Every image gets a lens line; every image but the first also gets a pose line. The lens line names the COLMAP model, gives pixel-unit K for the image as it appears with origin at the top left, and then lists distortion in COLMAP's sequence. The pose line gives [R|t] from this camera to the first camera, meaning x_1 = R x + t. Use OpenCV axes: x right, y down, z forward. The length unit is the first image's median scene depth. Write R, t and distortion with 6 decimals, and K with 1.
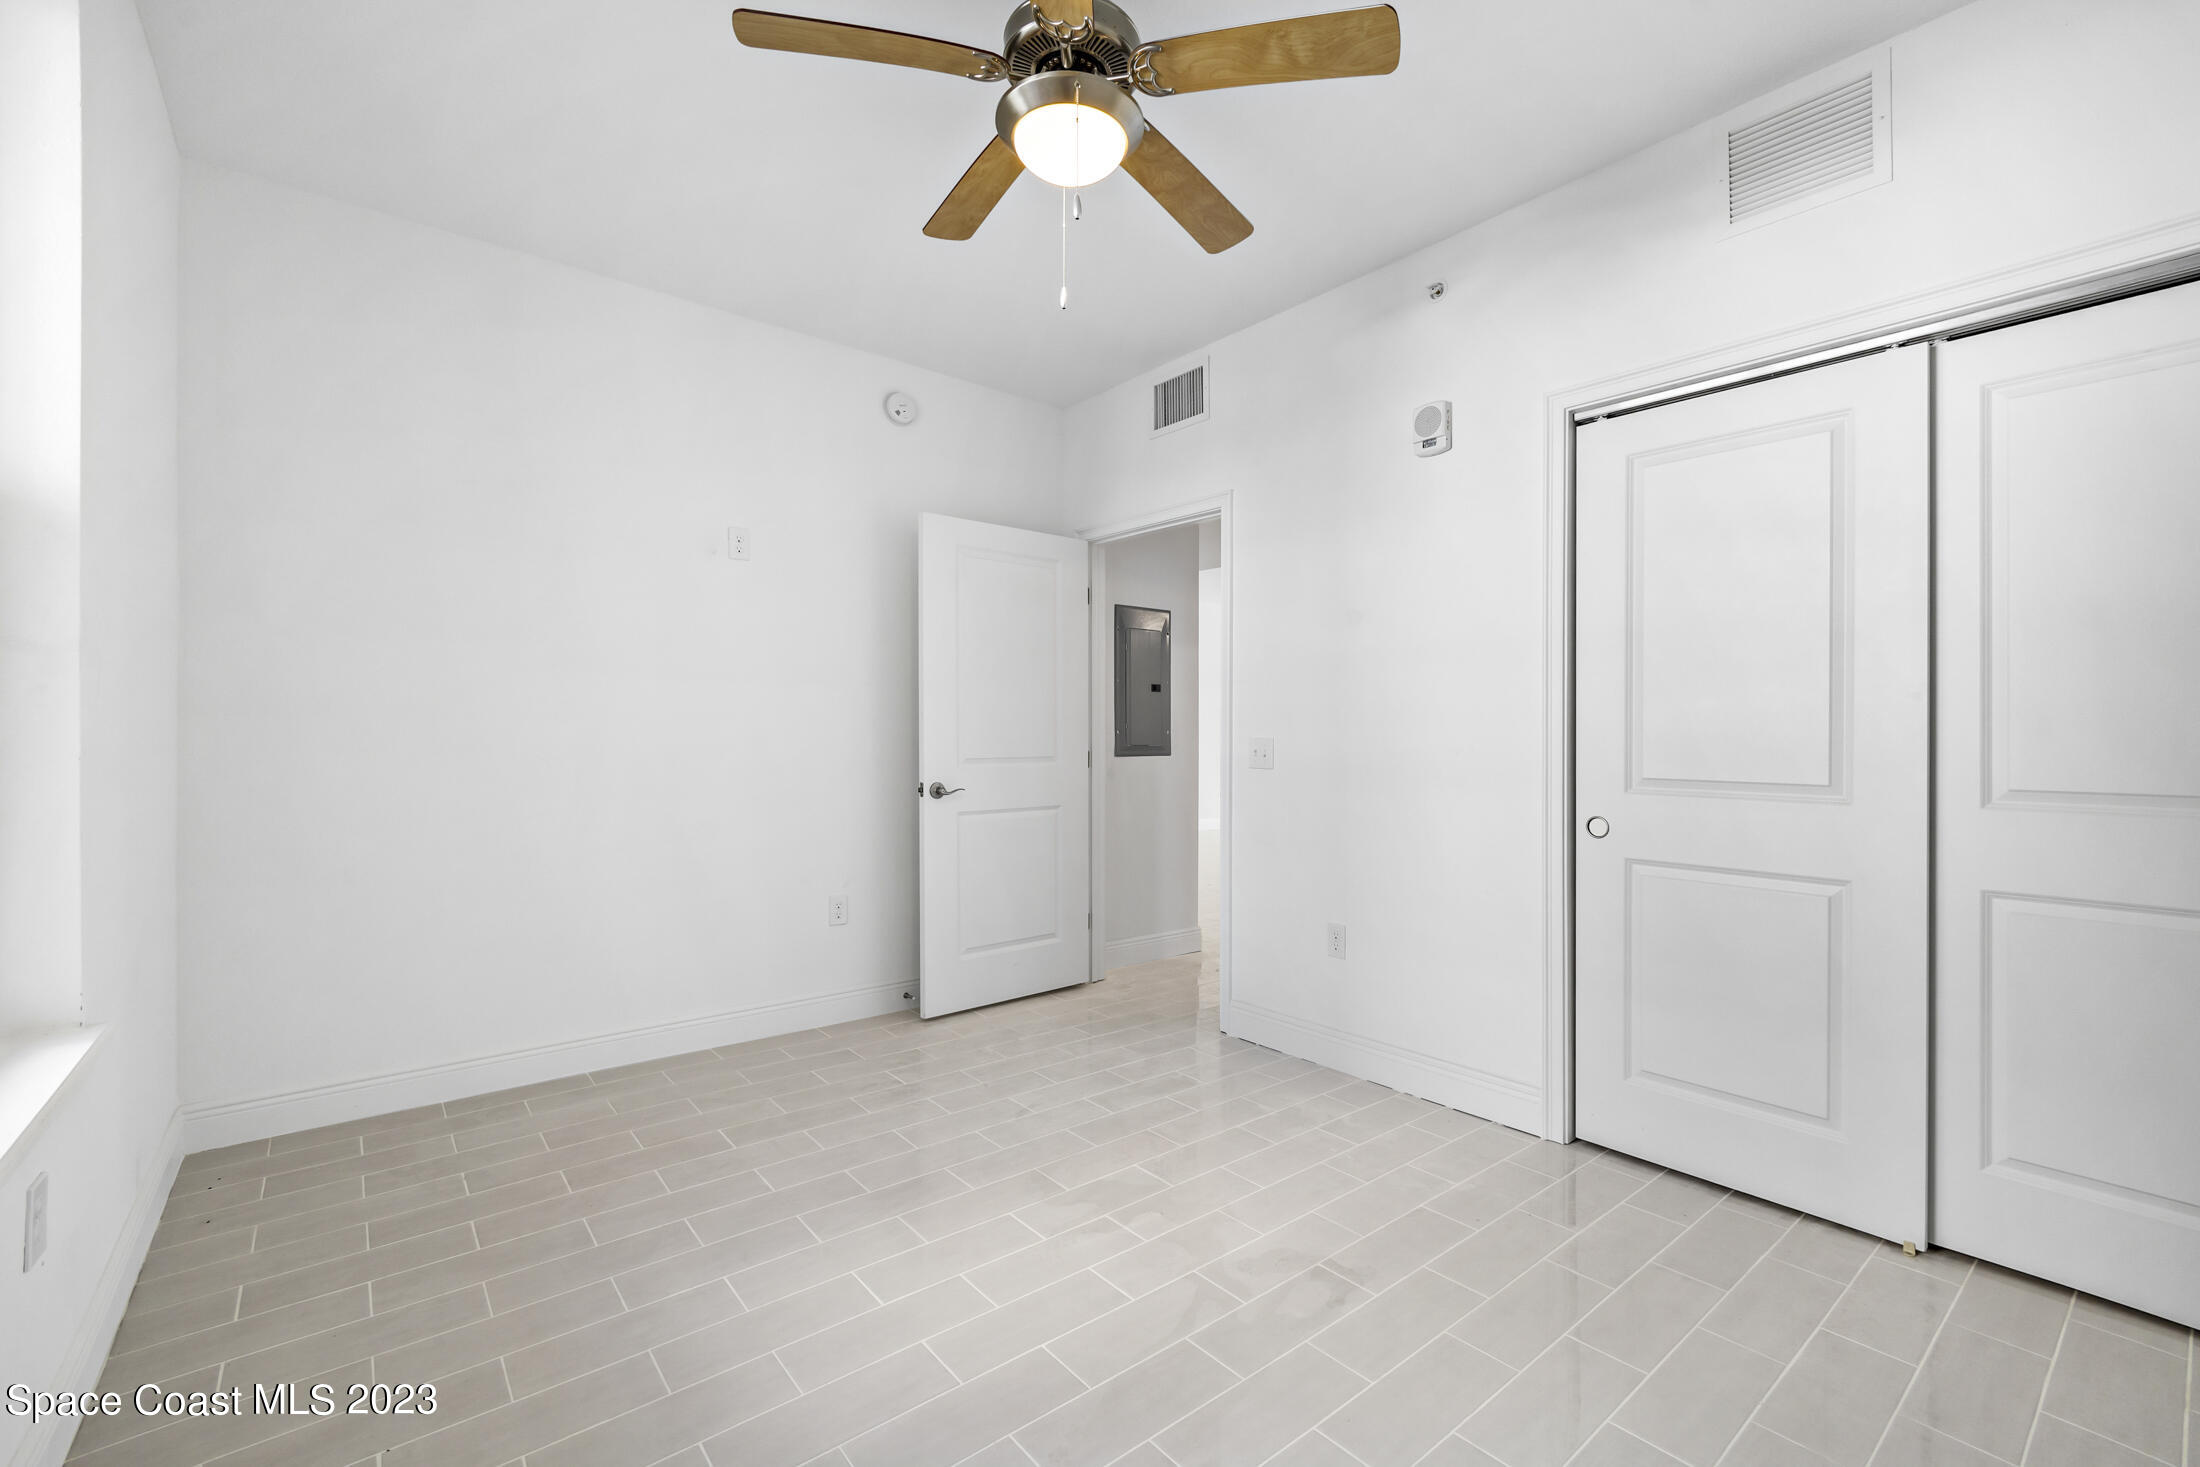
lens RADIAL K [[940.3, 0, 1097.4], [0, 940.3, 727.5], [0, 0, 1]] dist [-0.004036, 0.000394]
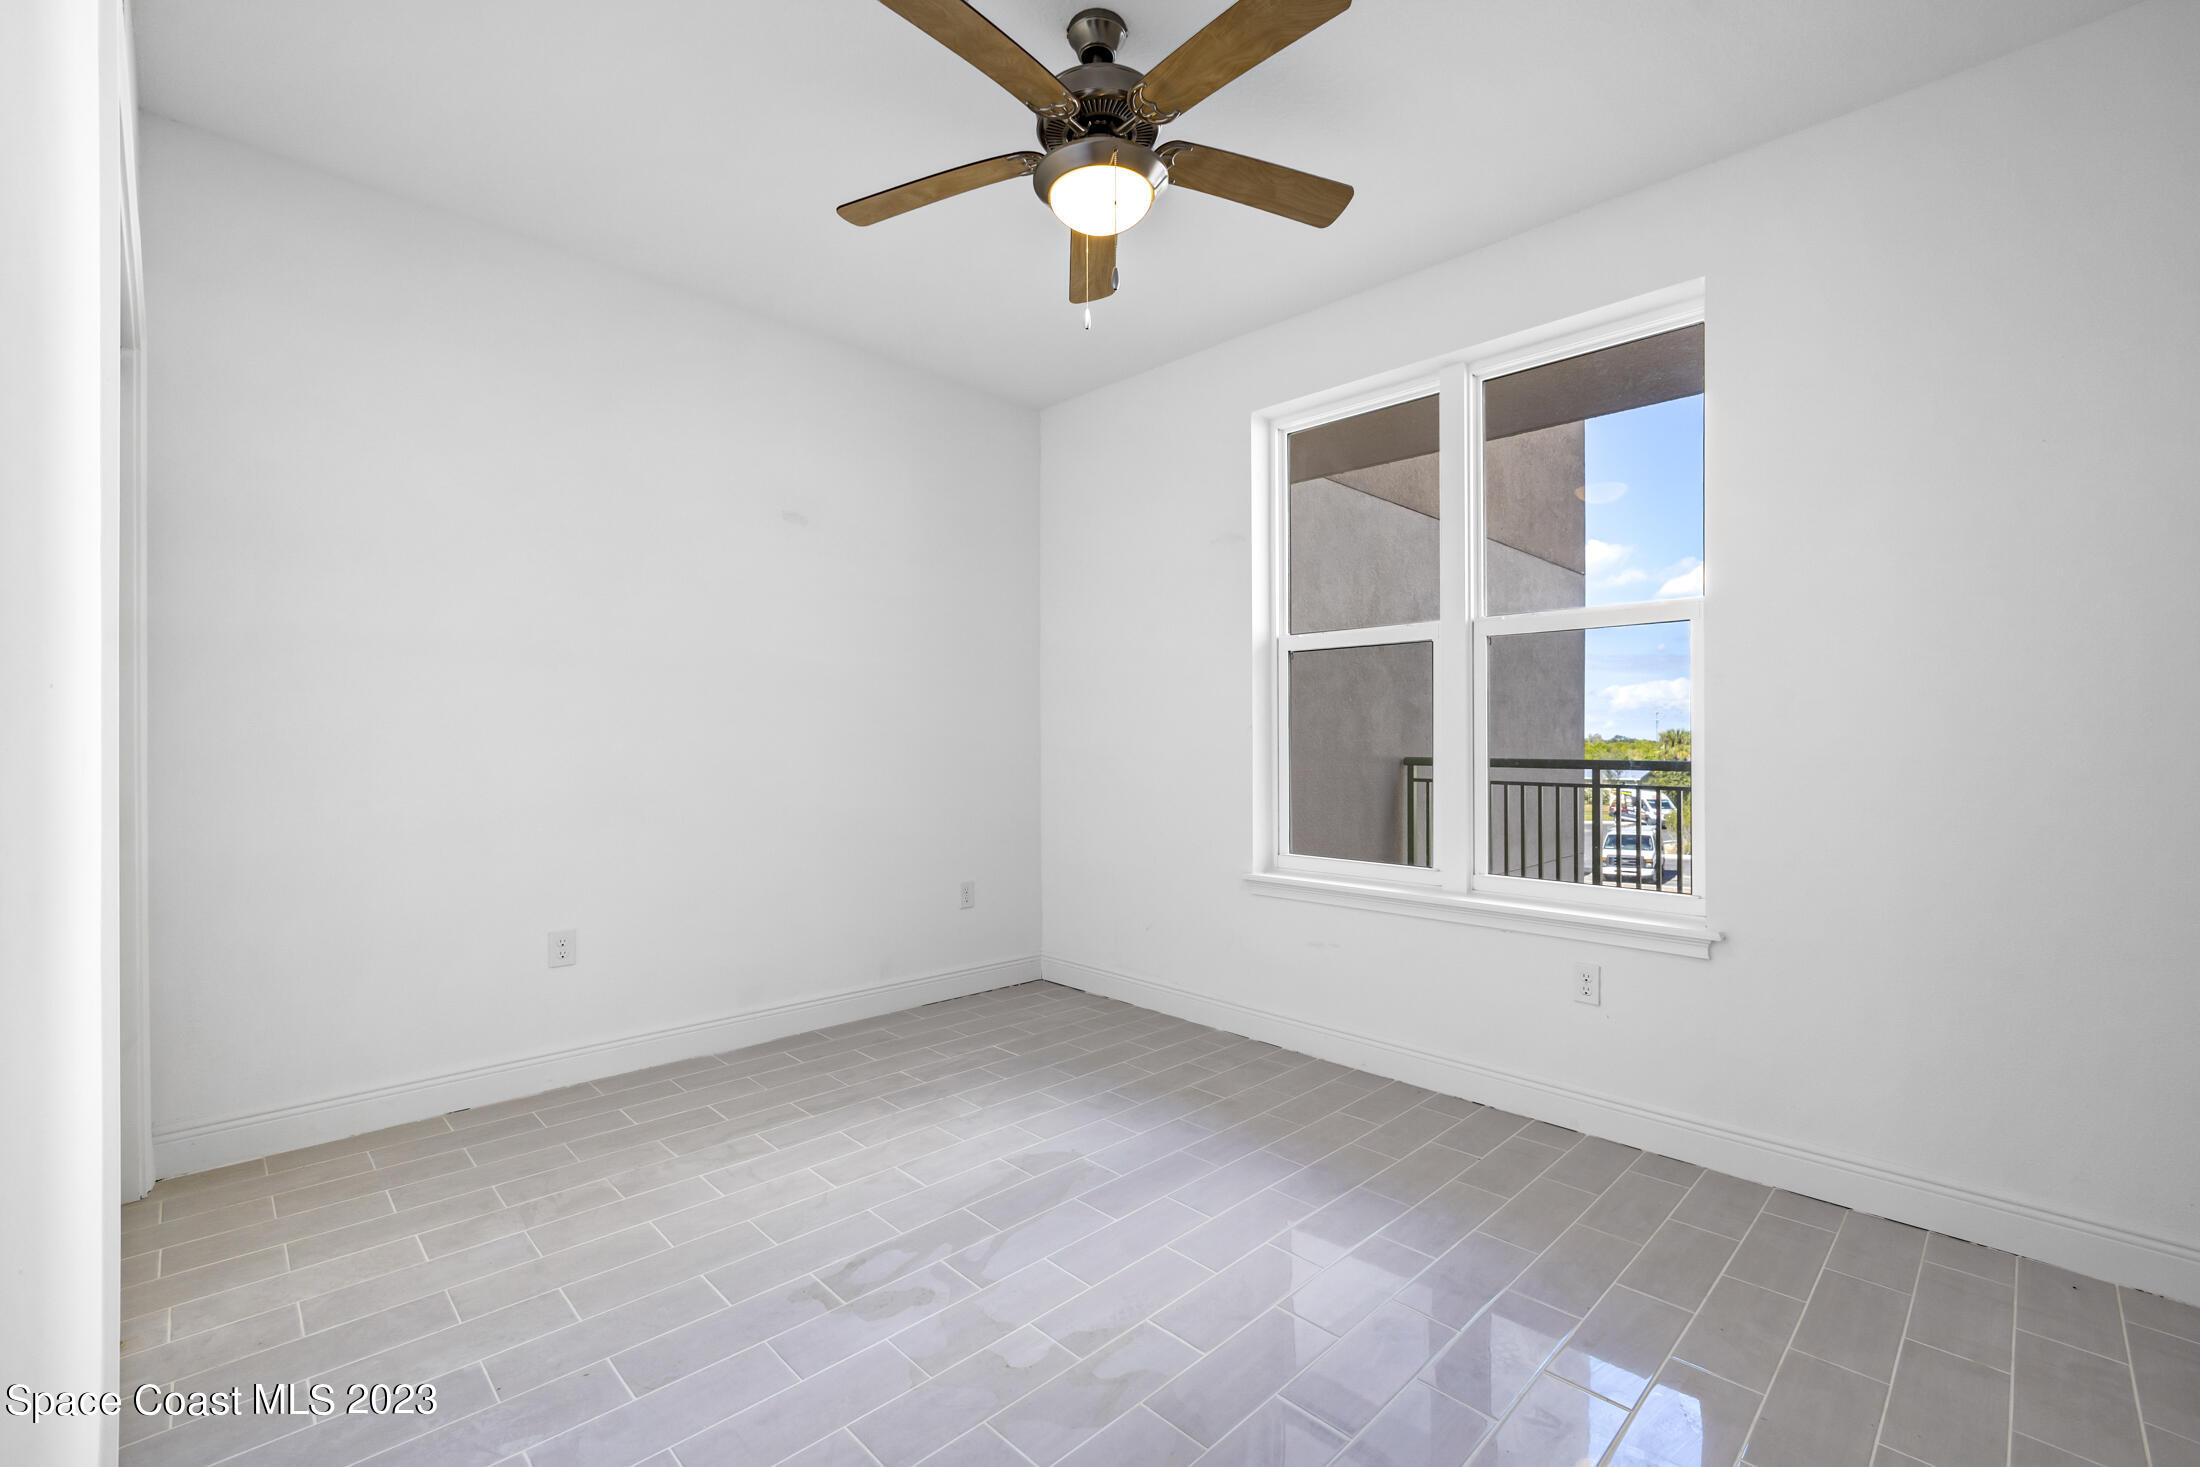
lens RADIAL K [[940.3, 0, 1099.0], [0, 940.3, 741.6], [0, 0, 1]] dist [-0.004036, 0.000394]
pose [[-0.994679, 0.001425, -0.103012, 0.080195], [0.001460, 0.999999, -0.000261, 0.014410], [0.103011, -0.000410, -0.994680, 1.931964]]
